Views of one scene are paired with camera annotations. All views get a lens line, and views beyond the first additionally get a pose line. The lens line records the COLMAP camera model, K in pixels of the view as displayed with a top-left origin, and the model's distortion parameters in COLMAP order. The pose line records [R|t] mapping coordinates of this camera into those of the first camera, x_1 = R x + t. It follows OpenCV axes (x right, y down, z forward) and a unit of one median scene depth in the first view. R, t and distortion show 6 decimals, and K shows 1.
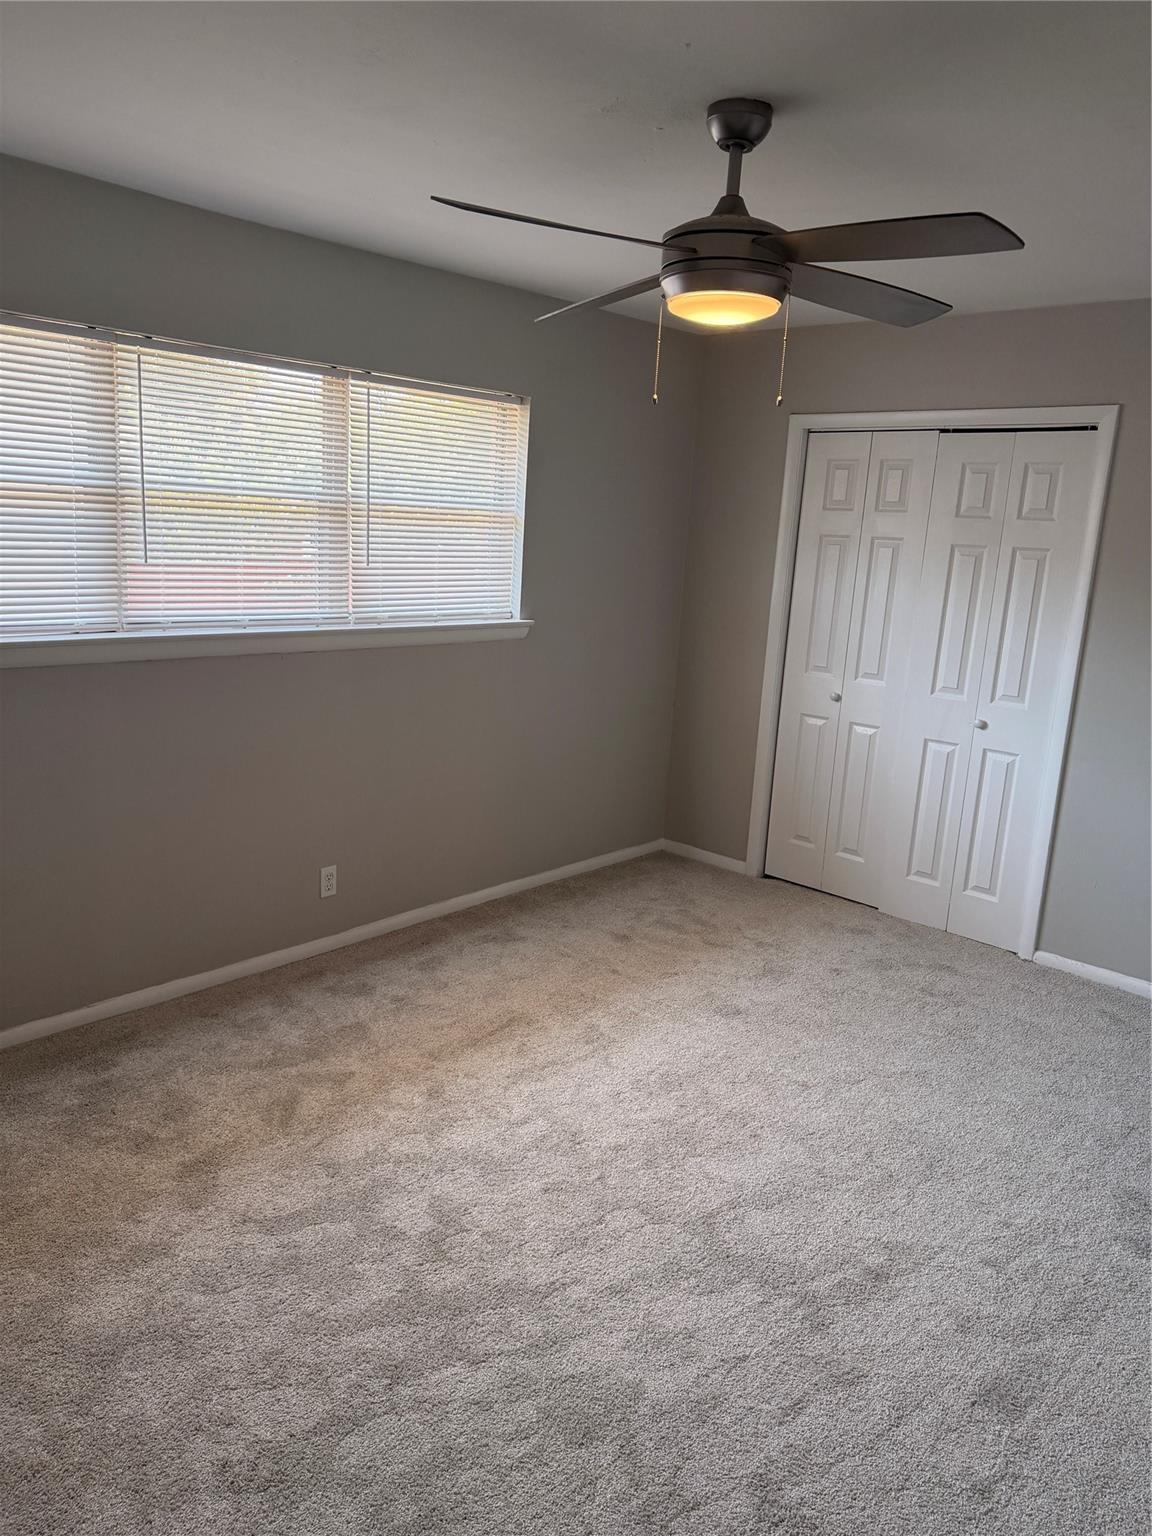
lens RADIAL K [[1075.2, 0, 576.0], [0, 1075.2, 768.0], [0, 0, 1]] dist [0.128640, -0.222724]
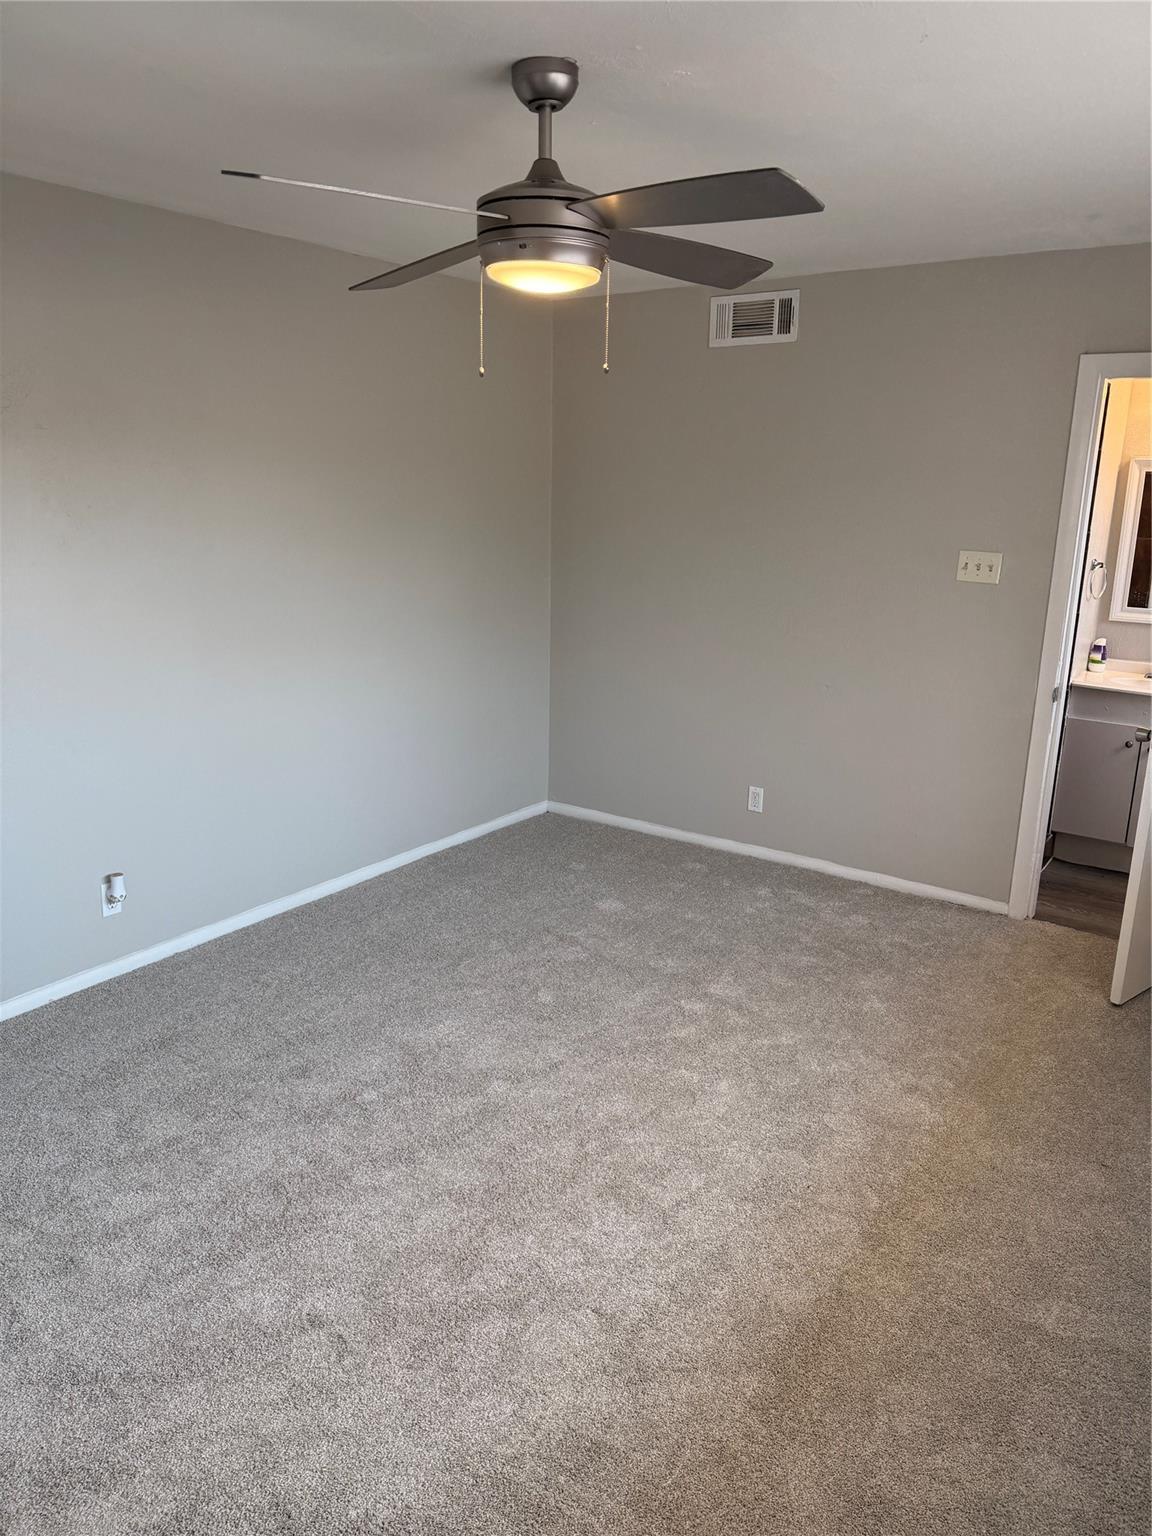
lens RADIAL K [[1069.4, 0, 582.5], [0, 1069.4, 765.1], [0, 0, 1]] dist [0.120234, -0.207741]
pose [[-0.989393, -0.042016, -0.139056, 0.154902], [-0.101562, 0.884493, 0.455365, -0.350079], [0.103862, 0.464657, -0.879378, 1.517529]]
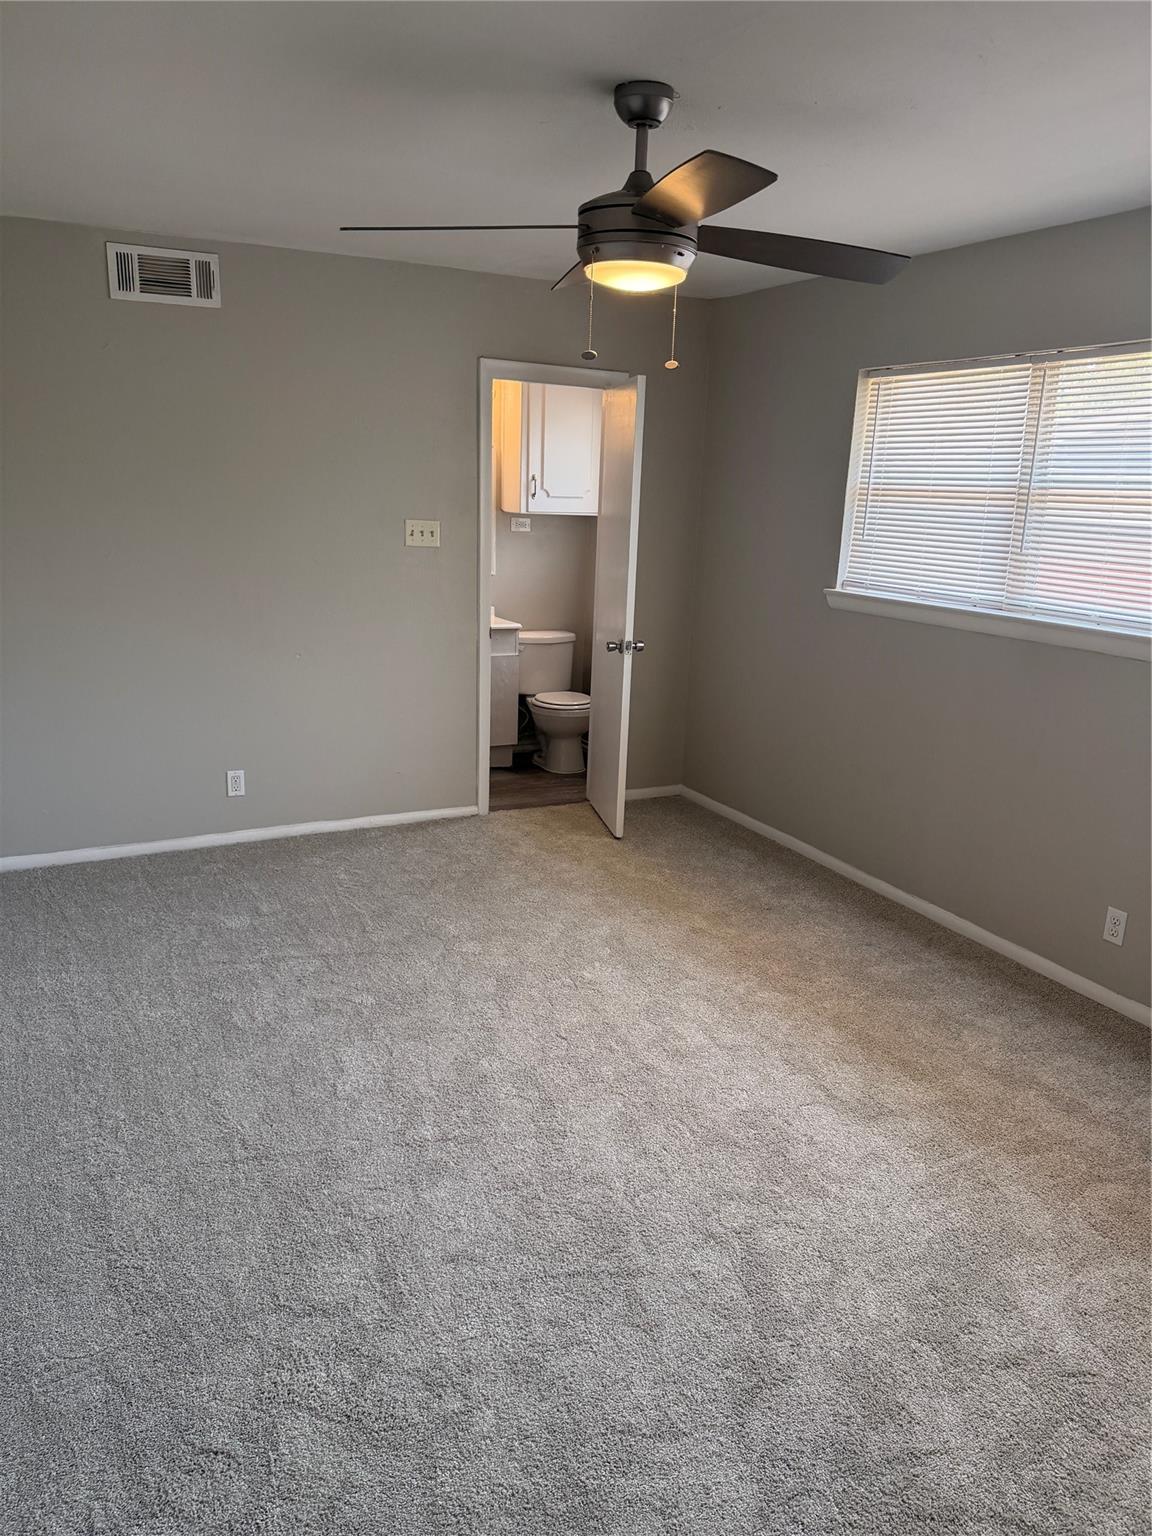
lens RADIAL K [[1075.2, 0, 576.0], [0, 1075.2, 768.0], [0, 0, 1]] dist [0.128640, -0.222724]
pose [[-0.354688, 0.171097, -0.919196, 0.915806], [-0.260667, 0.926040, 0.272953, -0.180498], [0.897914, 0.336417, -0.283856, 1.046678]]
